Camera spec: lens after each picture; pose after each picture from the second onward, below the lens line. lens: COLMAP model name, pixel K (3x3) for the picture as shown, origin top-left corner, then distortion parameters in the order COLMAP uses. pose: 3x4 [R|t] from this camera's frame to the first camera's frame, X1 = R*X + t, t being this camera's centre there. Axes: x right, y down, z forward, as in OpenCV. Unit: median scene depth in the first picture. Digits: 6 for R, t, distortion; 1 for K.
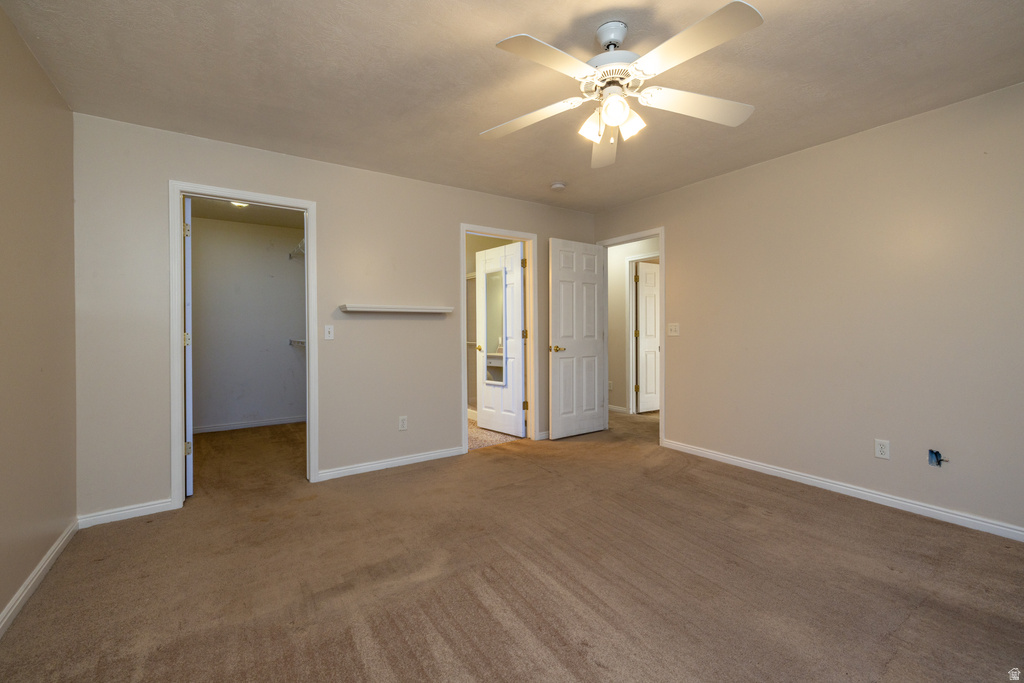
lens RADIAL K [[429.5, 0, 504.8], [0, 429.5, 336.5], [0, 0, 1]] dist [0.000088, 0.000216]
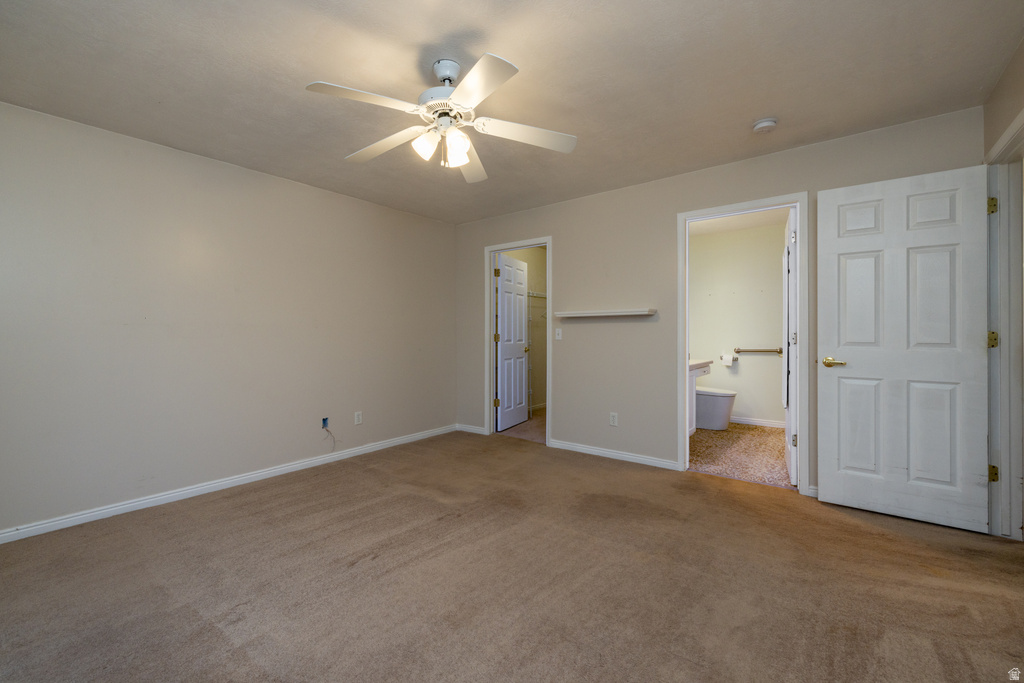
lens RADIAL K [[429.5, 0, 507.7], [0, 429.5, 338.3], [0, 0, 1]] dist [0.000088, 0.000216]
pose [[0.305010, 0.013630, -0.952252, 0.765020], [-0.014929, 0.999843, 0.009529, -0.007493], [0.952232, 0.011310, 0.305165, 0.457276]]
